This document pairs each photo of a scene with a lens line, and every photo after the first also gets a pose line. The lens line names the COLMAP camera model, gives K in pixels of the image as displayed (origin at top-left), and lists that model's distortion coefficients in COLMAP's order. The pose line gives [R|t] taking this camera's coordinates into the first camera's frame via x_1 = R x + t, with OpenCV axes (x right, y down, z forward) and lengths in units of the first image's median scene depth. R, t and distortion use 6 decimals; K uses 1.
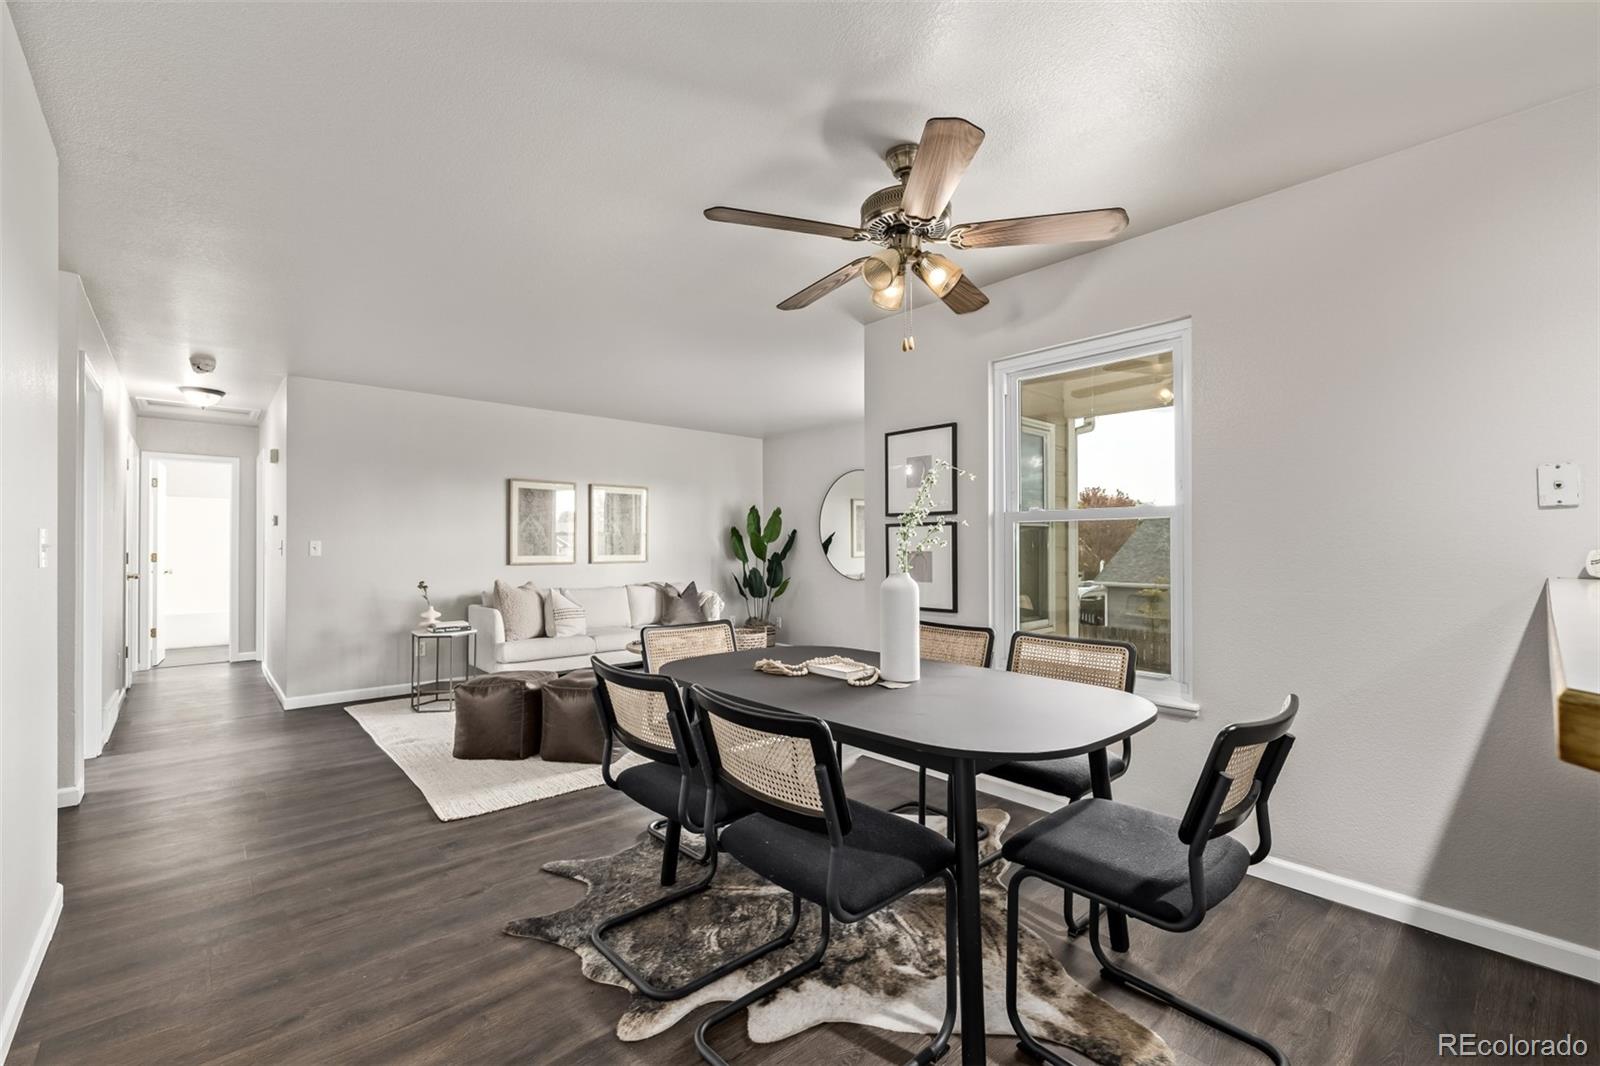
lens RADIAL K [[671.7, 0, 794.7], [0, 671.7, 541.7], [0, 0, 1]] dist [0.002170, 0.001089]
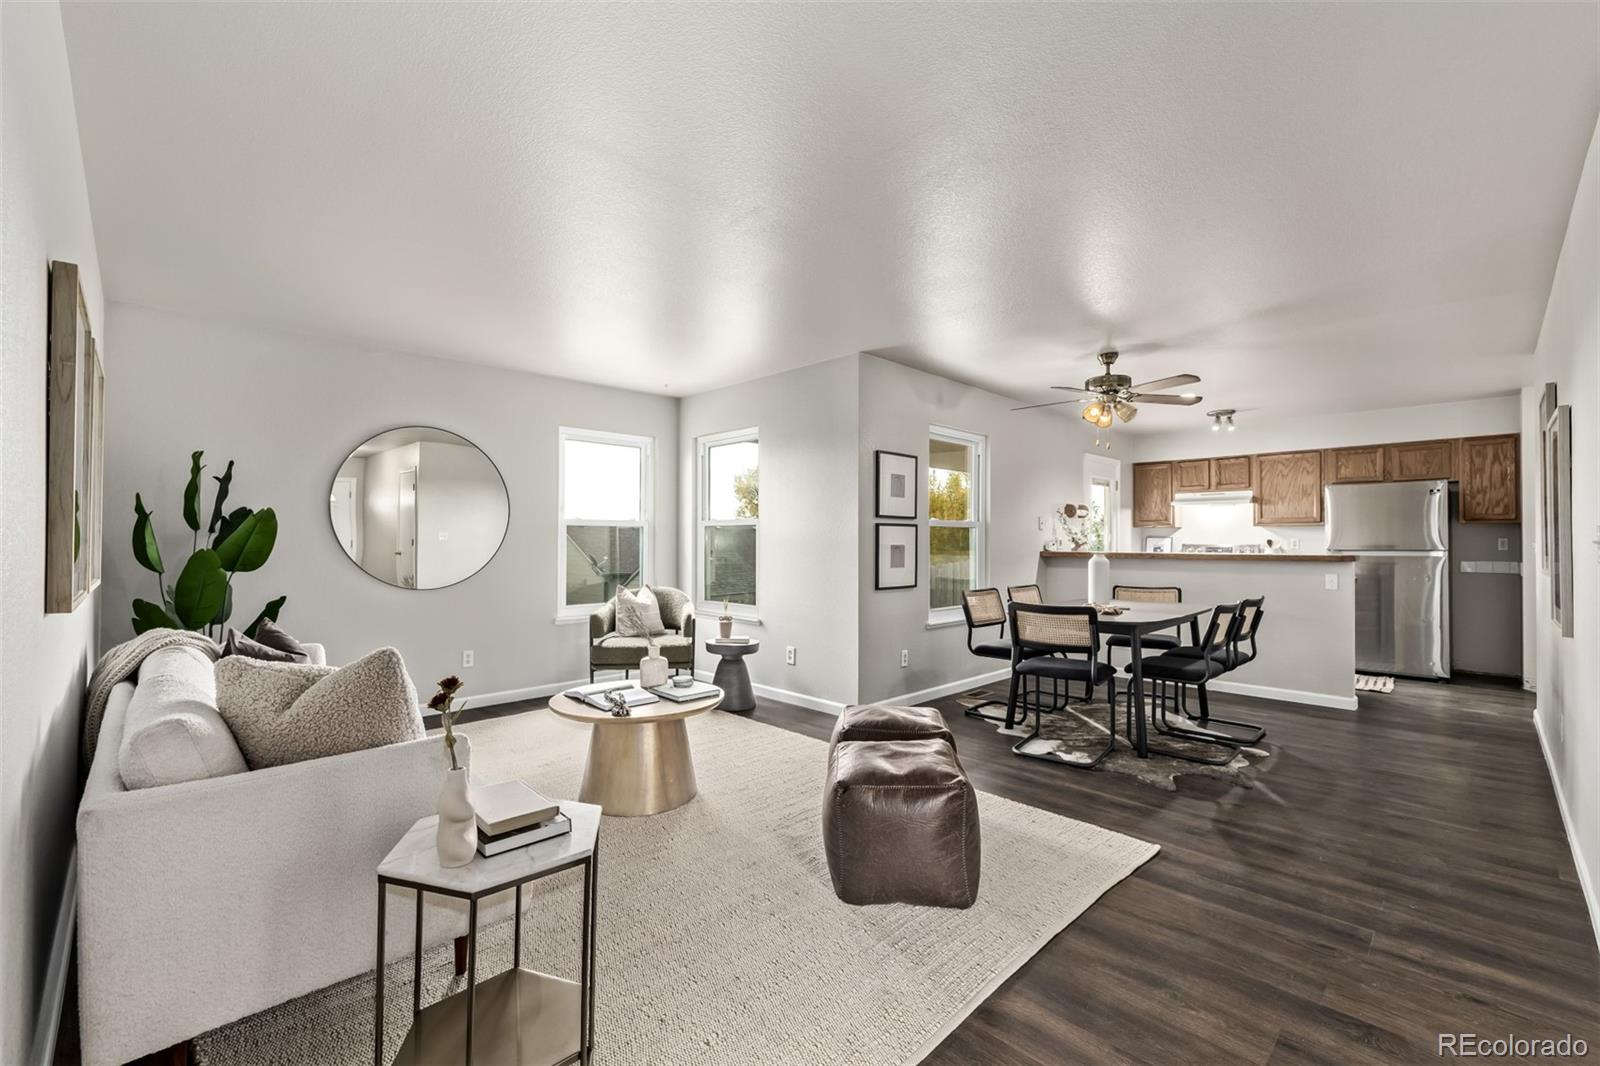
lens RADIAL K [[671.7, 0, 815.8], [0, 671.7, 534.3], [0, 0, 1]] dist [0.002170, 0.001089]
pose [[-0.056592, 0.007605, 0.998368, -0.767628], [-0.006979, 0.999944, -0.008012, 0.003099], [-0.998373, -0.007421, -0.056536, 0.831272]]
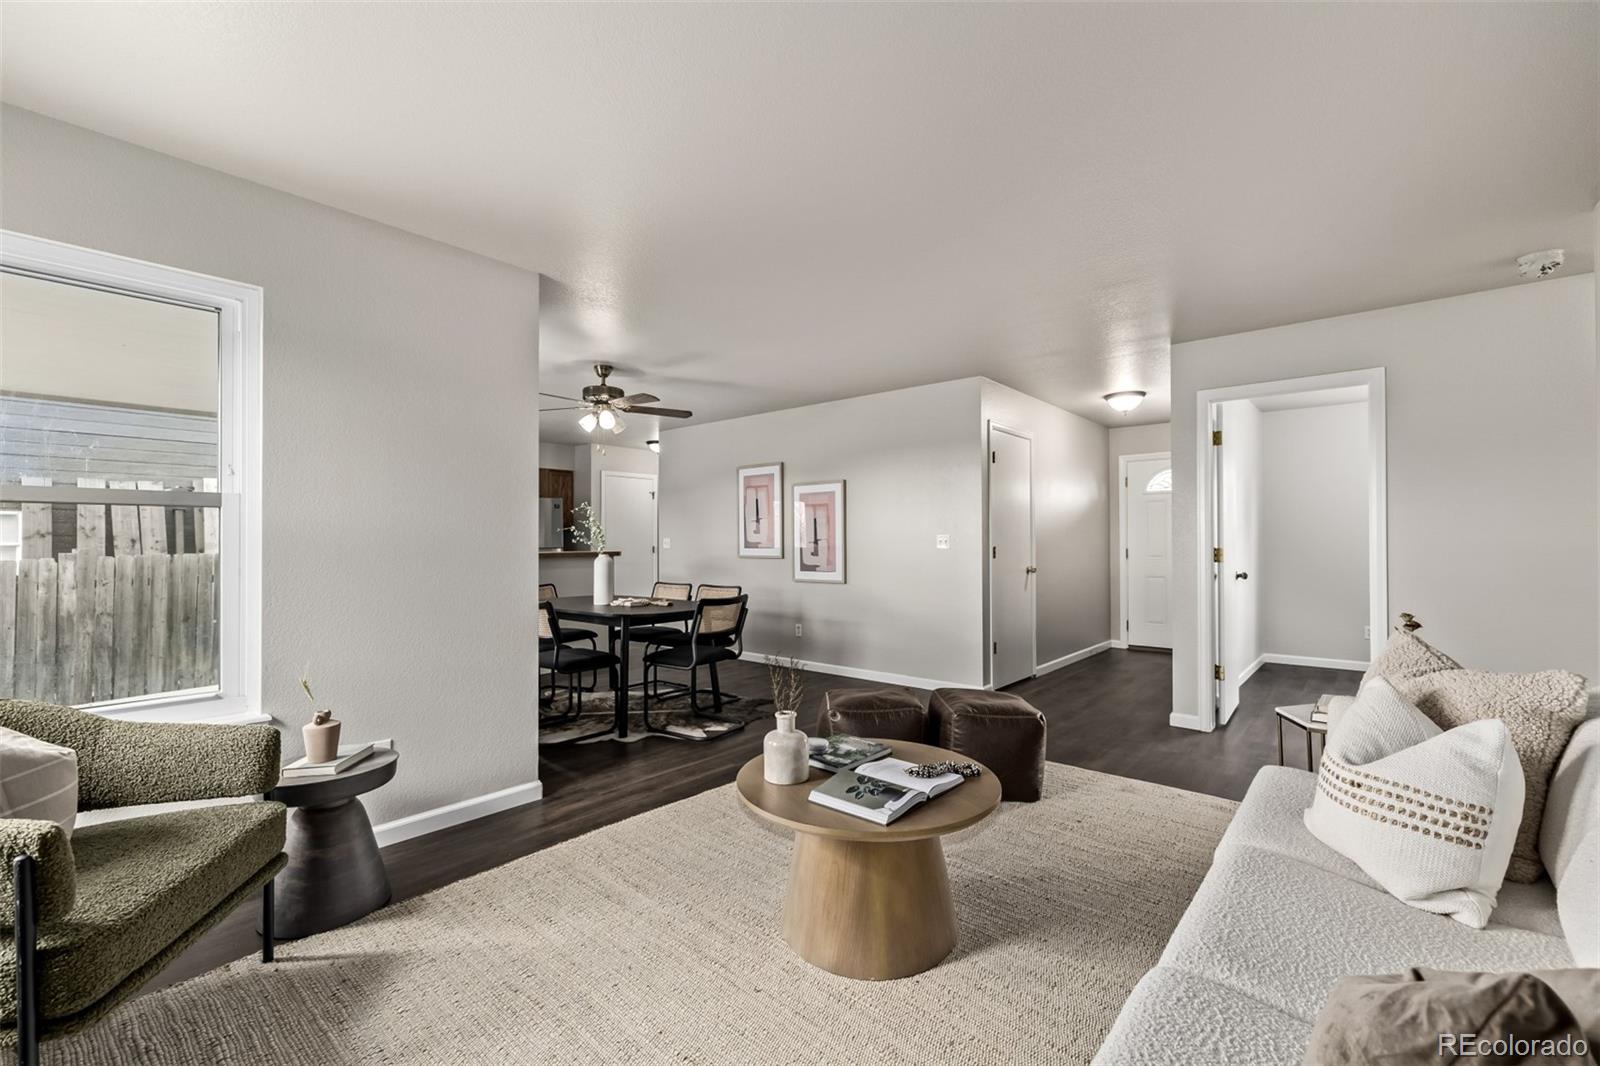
lens RADIAL K [[671.7, 0, 776.3], [0, 671.7, 532.6], [0, 0, 1]] dist [0.002170, 0.001089]
pose [[-0.994719, 0.002747, -0.102596, -0.072833], [0.004319, 0.999877, -0.015109, 0.004781], [0.102542, -0.015473, -0.994608, 1.341887]]
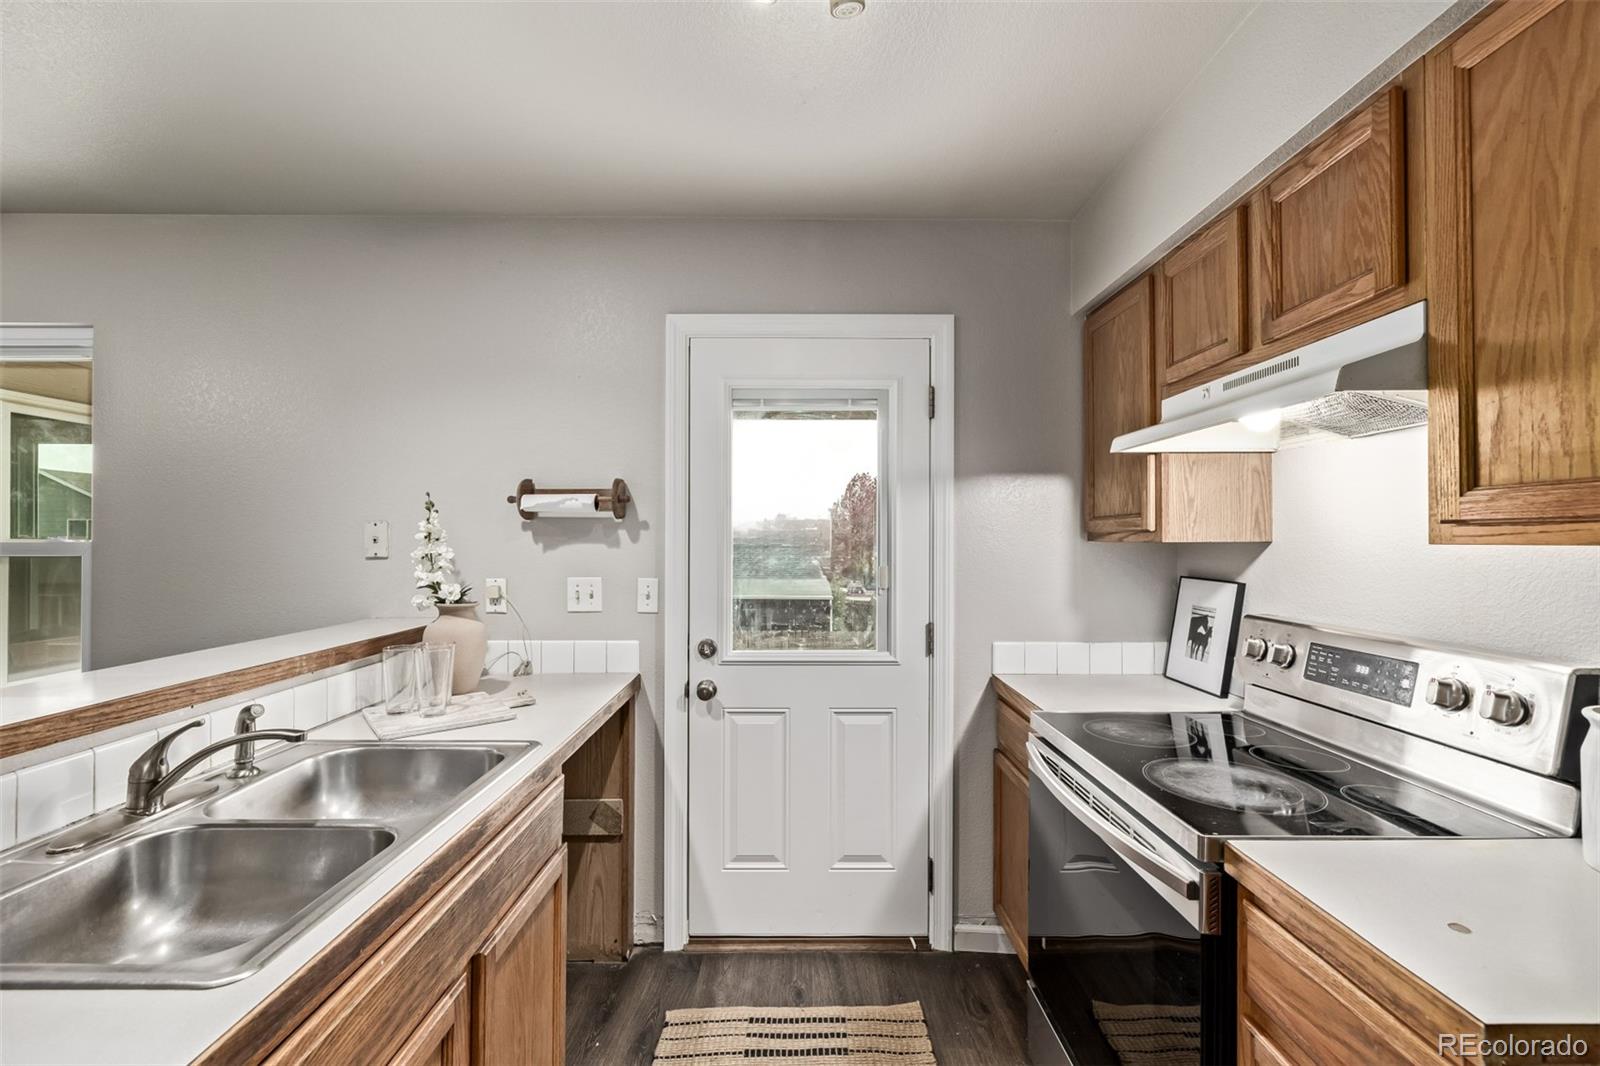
lens RADIAL K [[671.7, 0, 809.9], [0, 671.7, 533.1], [0, 0, 1]] dist [0.002170, 0.001089]
pose [[0.669974, 0.003972, 0.742374, 0.268387], [-0.002923, 0.999992, -0.002713, -0.033223], [-0.742379, -0.000352, 0.669980, -0.123347]]
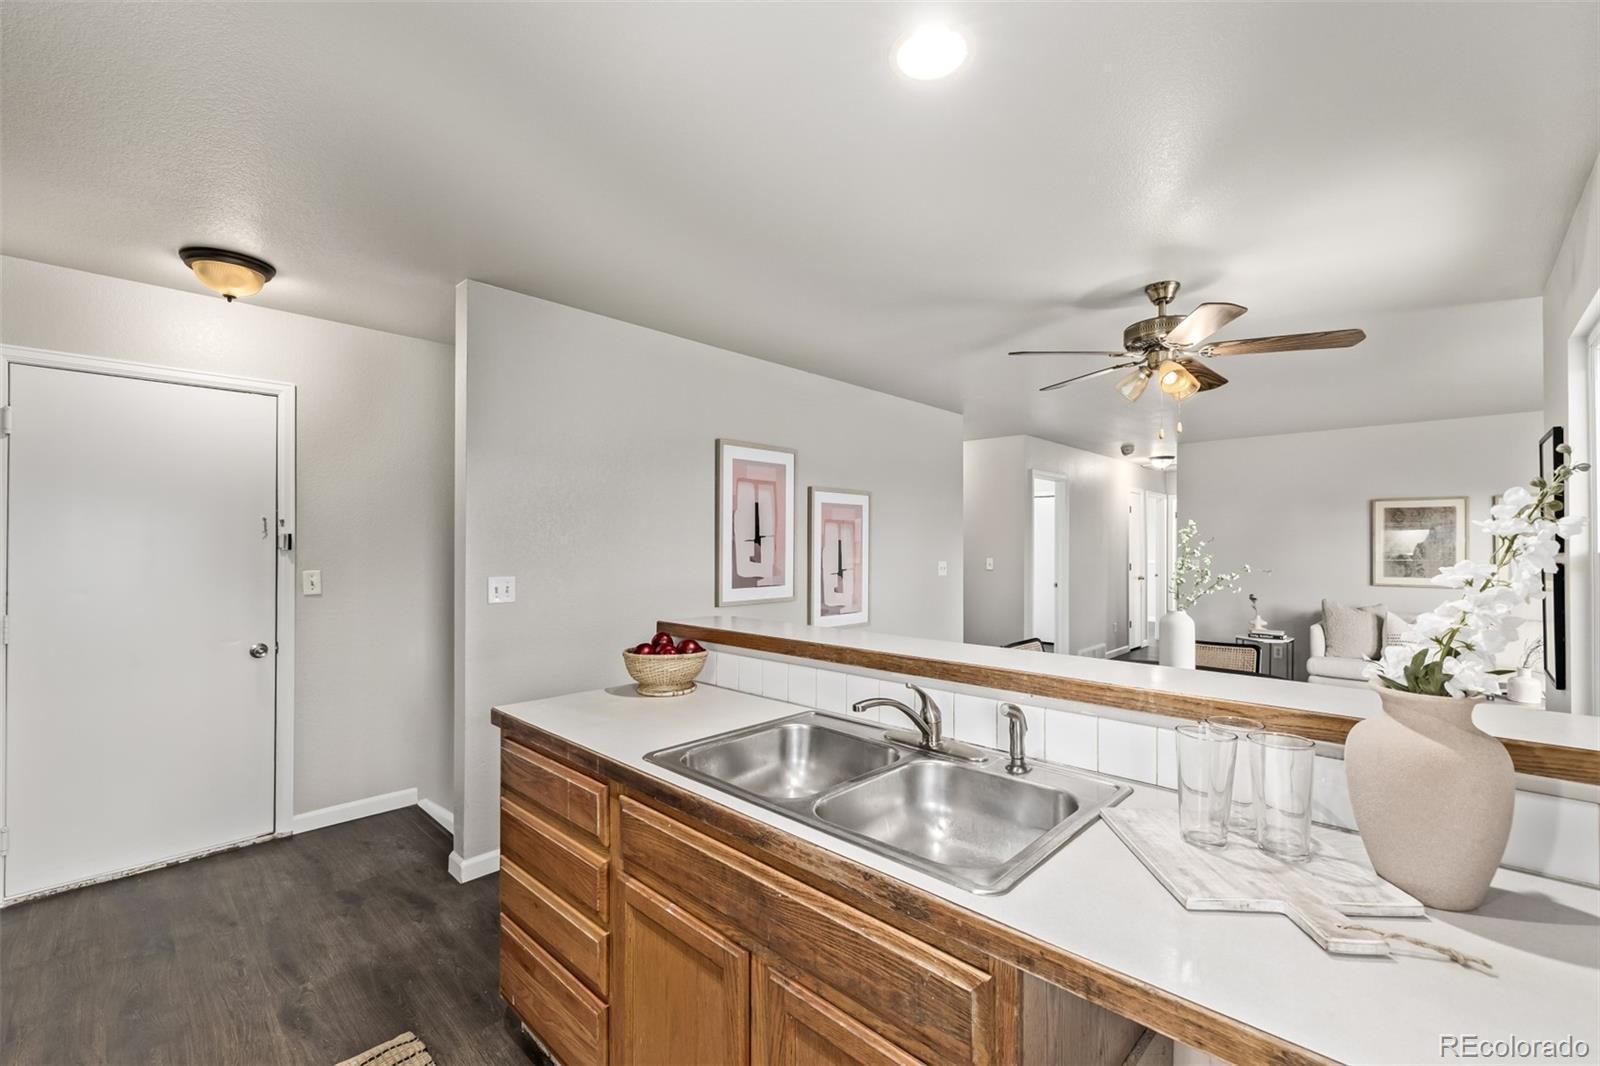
lens RADIAL K [[671.7, 0, 831.0], [0, 671.7, 541.0], [0, 0, 1]] dist [0.002170, 0.001089]
pose [[0.098946, -0.006167, -0.995074, 0.569687], [0.000937, 0.999981, -0.006104, -0.030628], [0.995092, -0.000328, 0.098950, 0.108402]]
